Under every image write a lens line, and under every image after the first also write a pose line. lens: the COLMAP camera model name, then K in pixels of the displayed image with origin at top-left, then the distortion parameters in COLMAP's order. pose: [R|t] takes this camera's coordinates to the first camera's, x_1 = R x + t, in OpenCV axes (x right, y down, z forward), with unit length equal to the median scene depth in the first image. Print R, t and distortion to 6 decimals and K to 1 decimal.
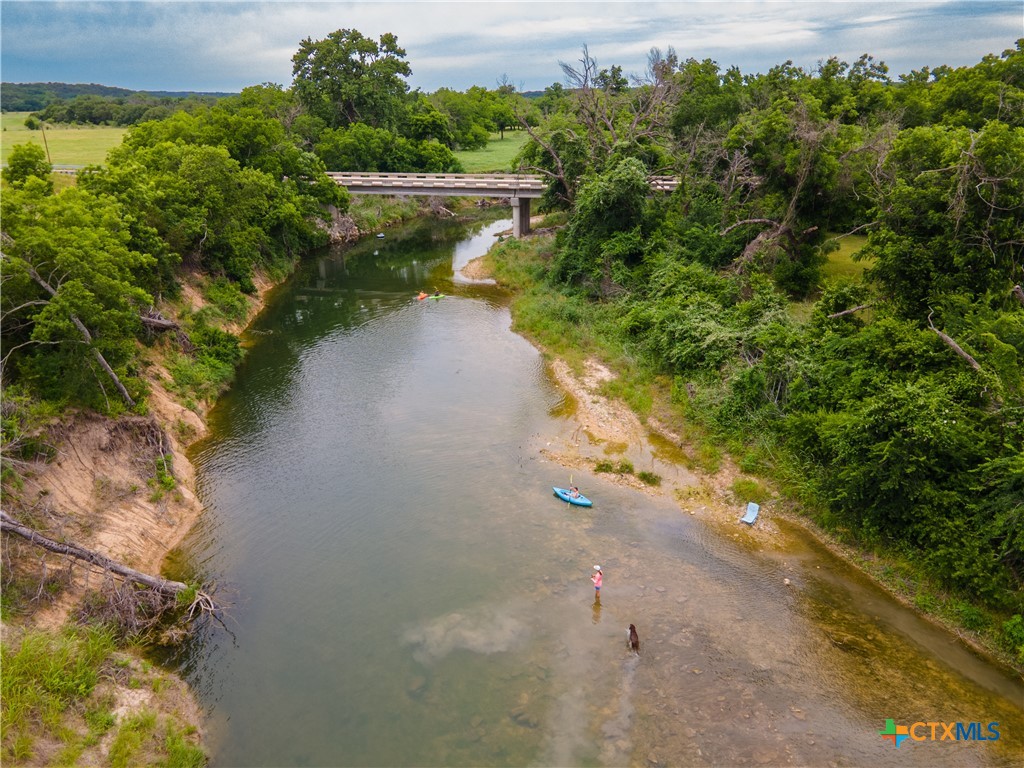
lens RADIAL K [[750.4, 0, 514.9], [0, 750.4, 383.9], [0, 0, 1]] dist [0.016005, 0.049950]
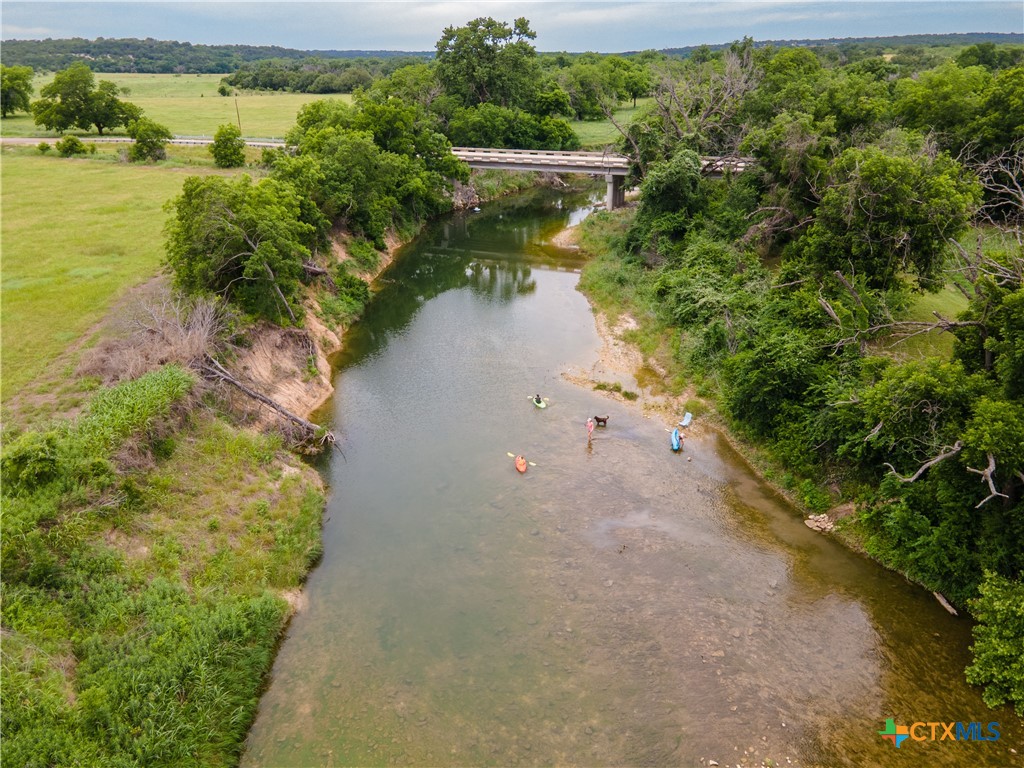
lens RADIAL K [[750.4, 0, 514.9], [0, 750.4, 383.9], [0, 0, 1]] dist [0.016005, 0.049950]
pose [[0.981659, 0.073130, -0.176062, 0.132776], [-0.064096, 0.996345, 0.056469, 0.023497], [0.179548, -0.044149, 0.982758, -0.268897]]
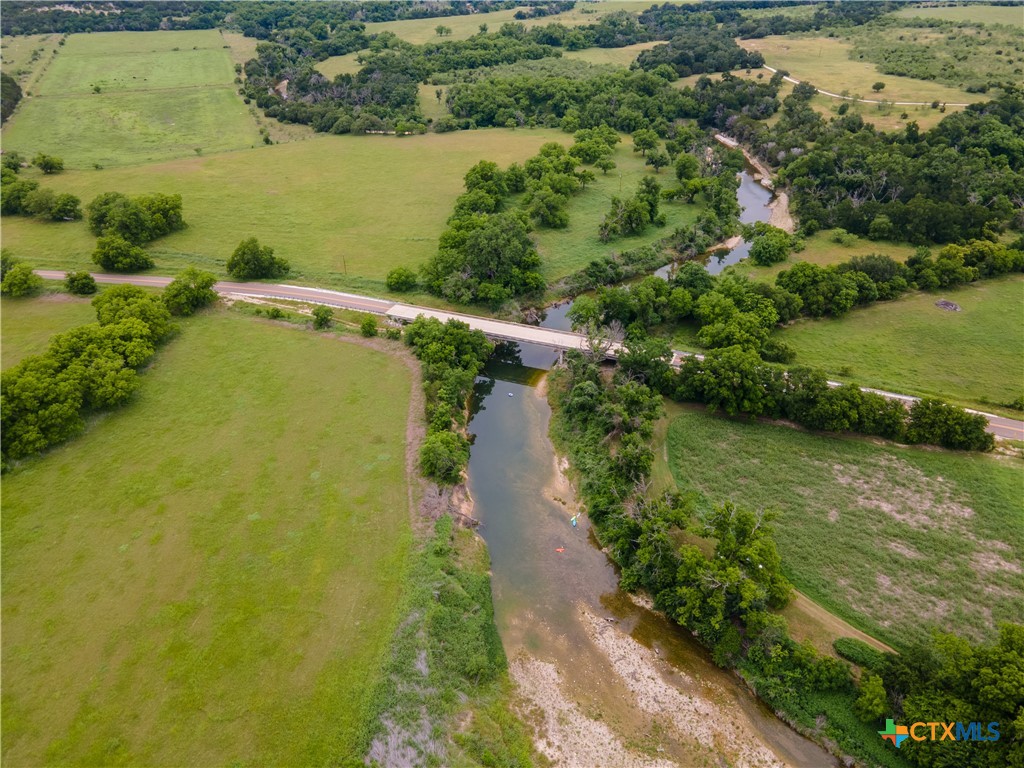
lens RADIAL K [[750.4, 0, 514.9], [0, 750.4, 383.9], [0, 0, 1]] dist [0.016005, 0.049950]
pose [[0.989796, 0.073999, -0.121767, 0.245531], [-0.049368, 0.979737, 0.194108, -0.948206], [0.133664, -0.186116, 0.973394, -2.201482]]
